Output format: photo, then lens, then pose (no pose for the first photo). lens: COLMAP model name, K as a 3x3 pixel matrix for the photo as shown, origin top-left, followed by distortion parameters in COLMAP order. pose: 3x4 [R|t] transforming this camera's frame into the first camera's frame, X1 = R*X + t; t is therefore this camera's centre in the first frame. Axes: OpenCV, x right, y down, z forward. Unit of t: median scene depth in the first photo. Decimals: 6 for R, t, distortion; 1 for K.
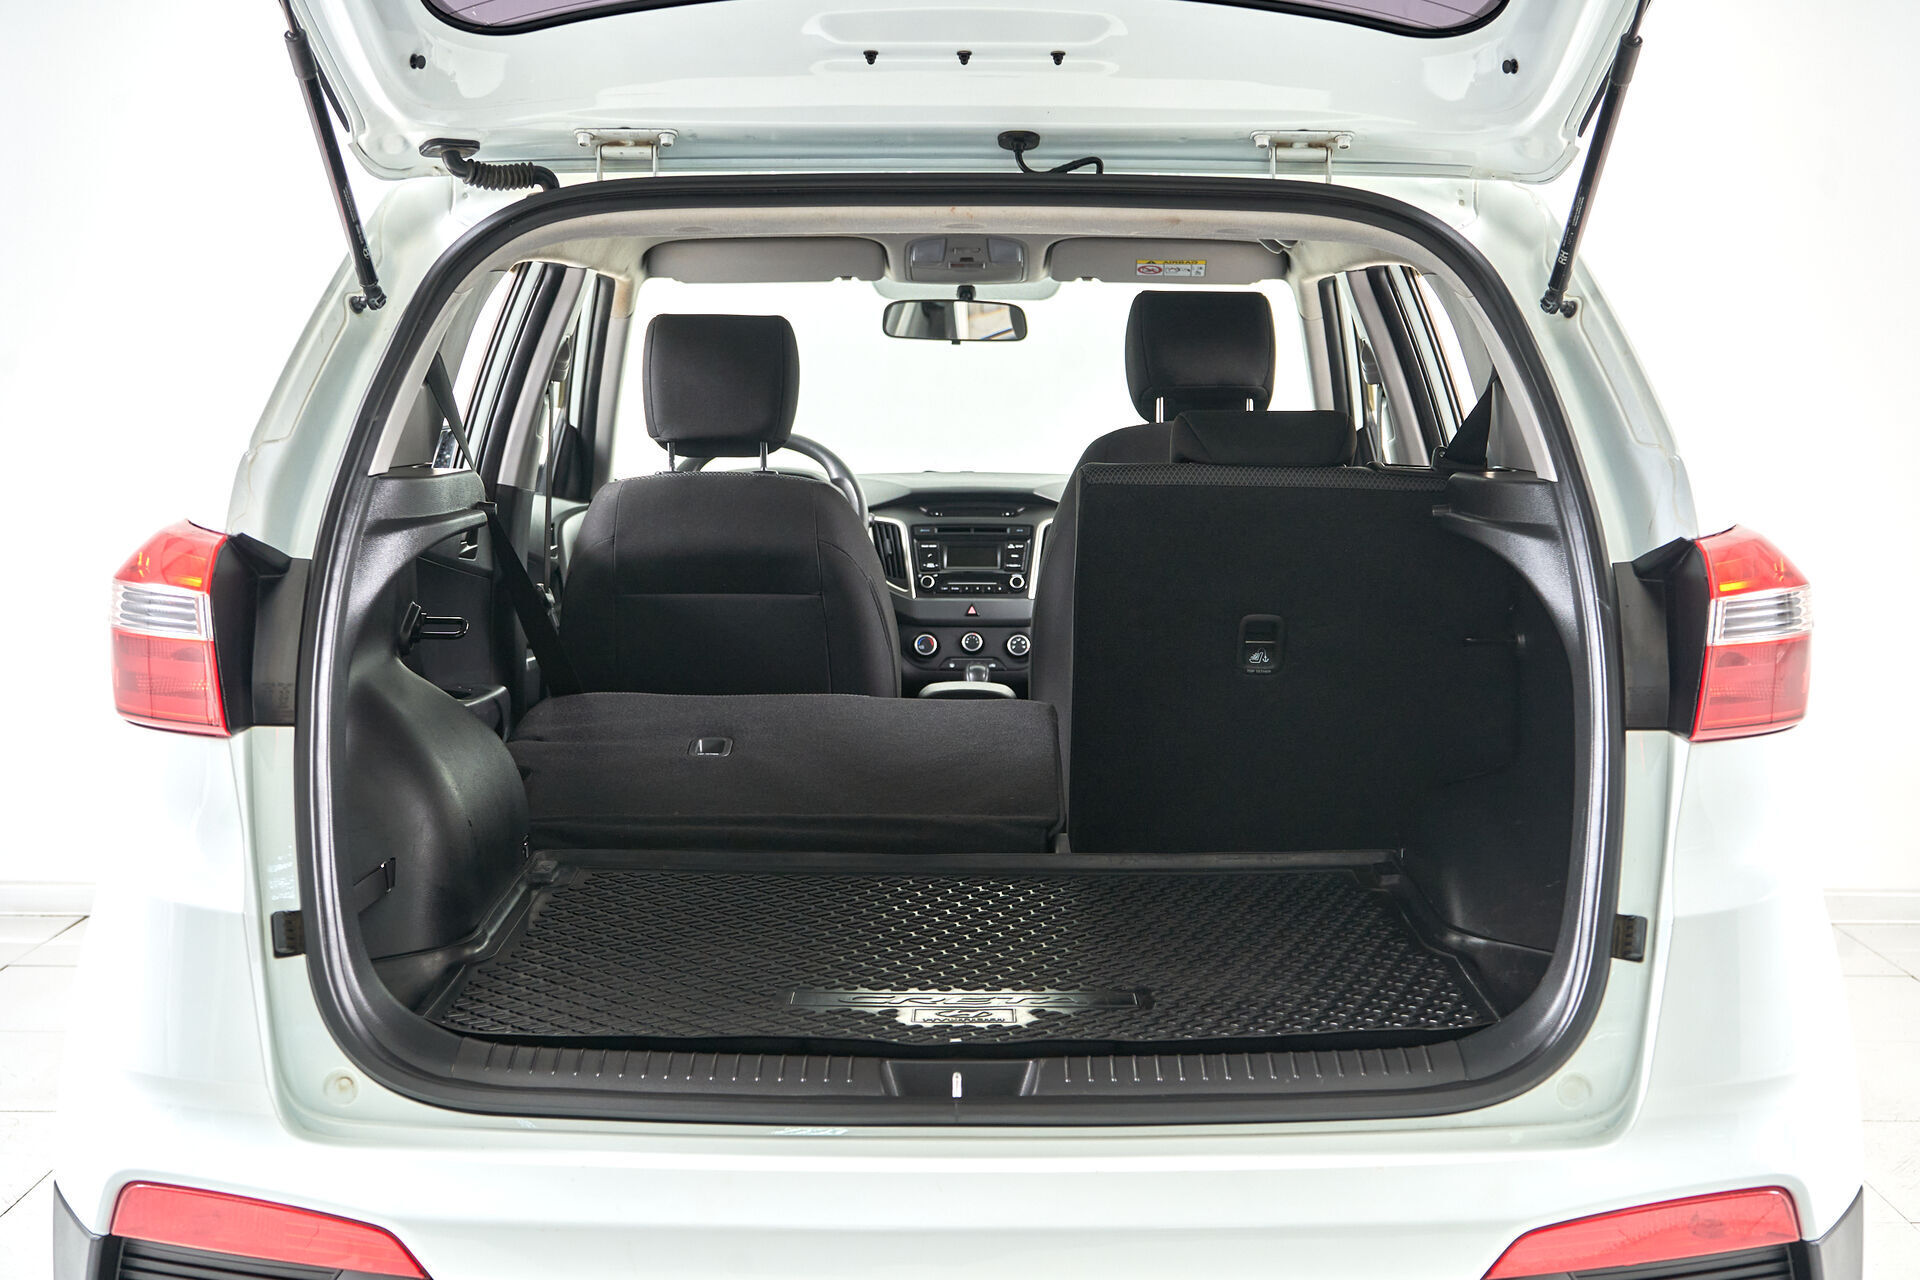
lens RADIAL K [[2824.3, 0, 960.0], [0, 2824.3, 640.0], [0, 0, 1]] dist [-0.003180, -0.003486]
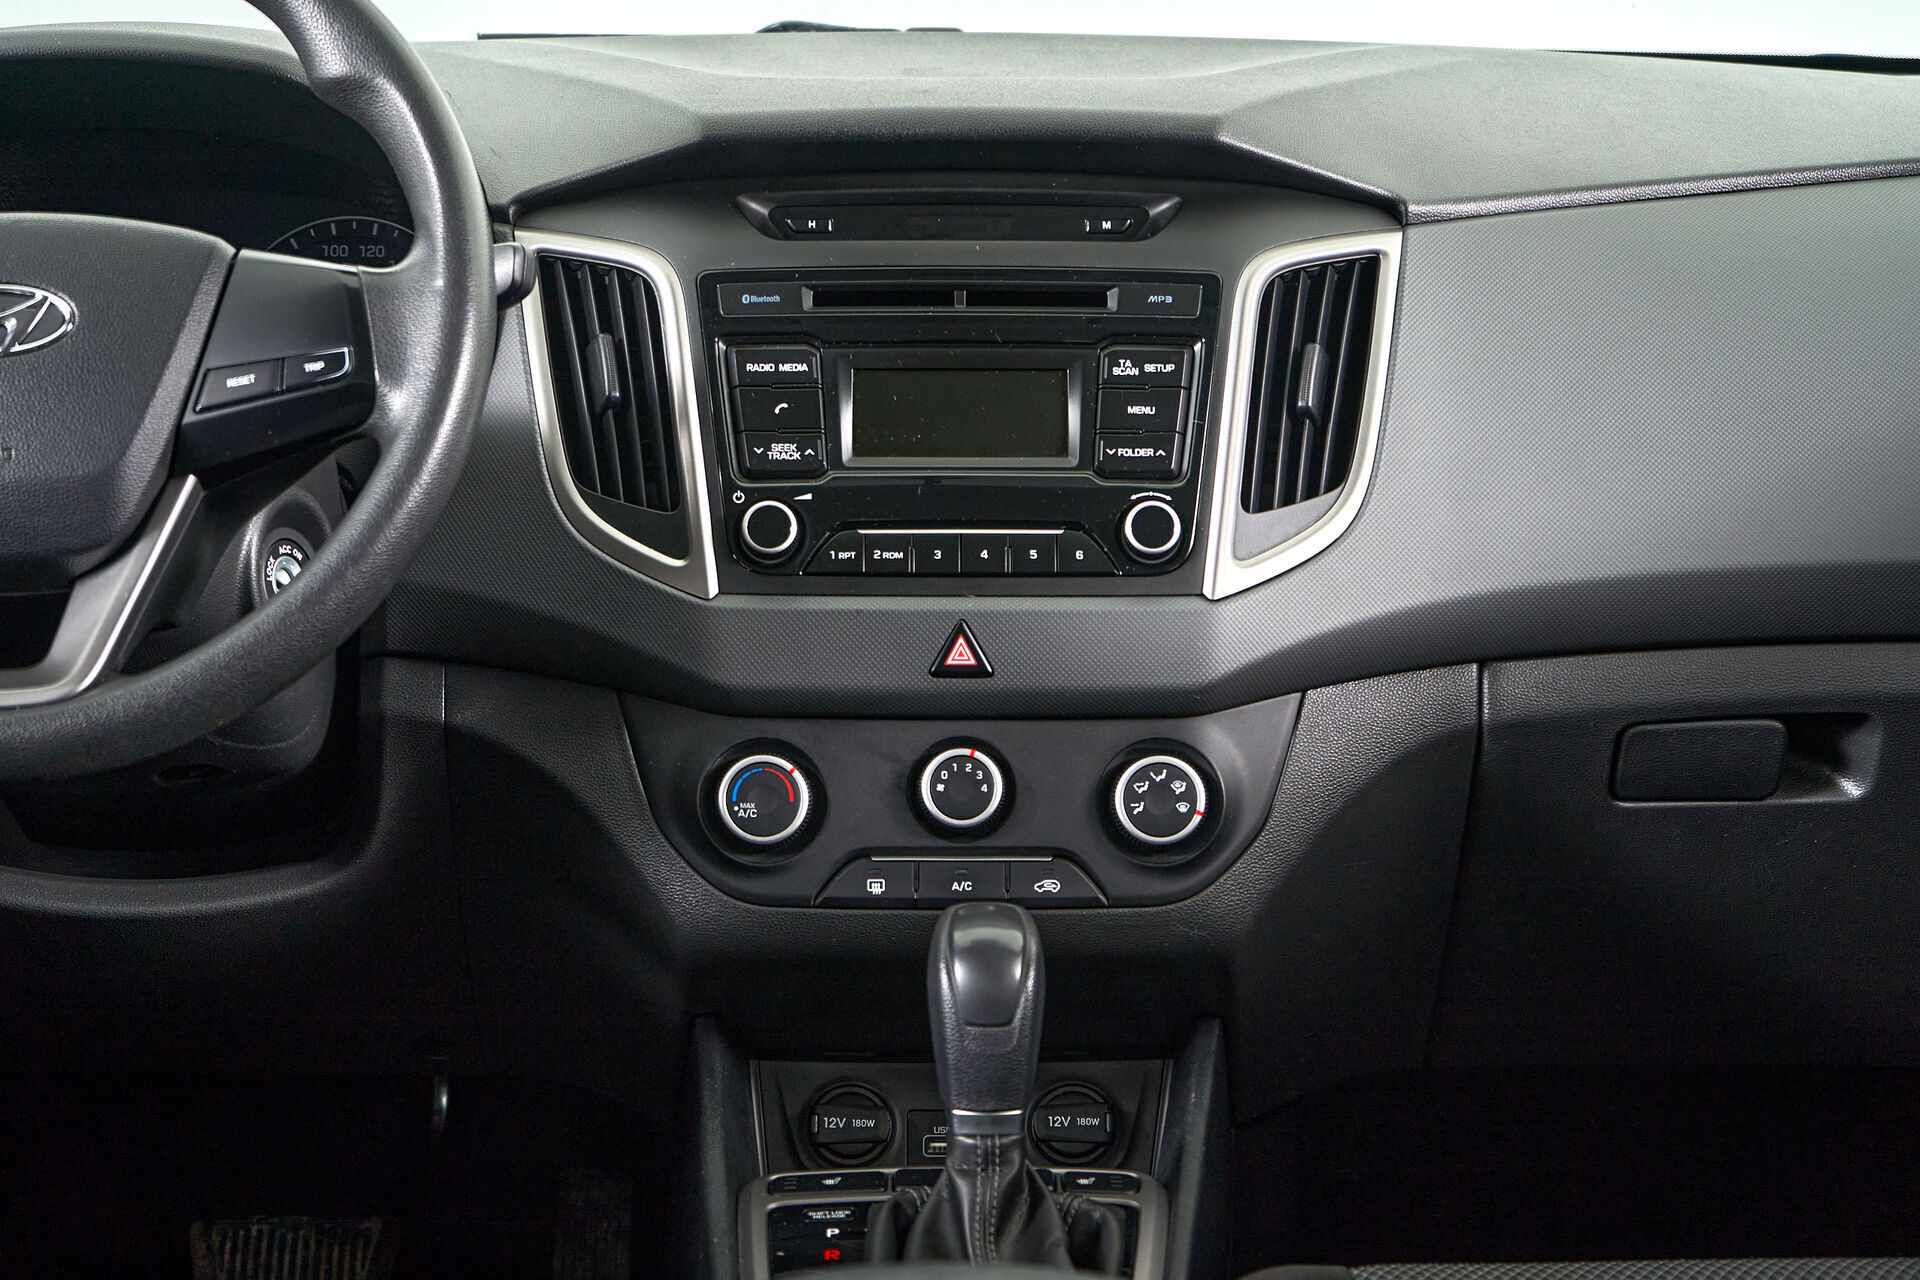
lens RADIAL K [[4039.2, 0, 968.2], [0, 4039.2, 727.1], [0, 0, 1]] dist [-0.052325, 0.007211]
pose [[0.999864, -0.002819, 0.016265, -0.000616], [0.000693, 0.991614, 0.129236, -0.047416], [-0.016493, -0.129207, 0.991480, 0.665204]]
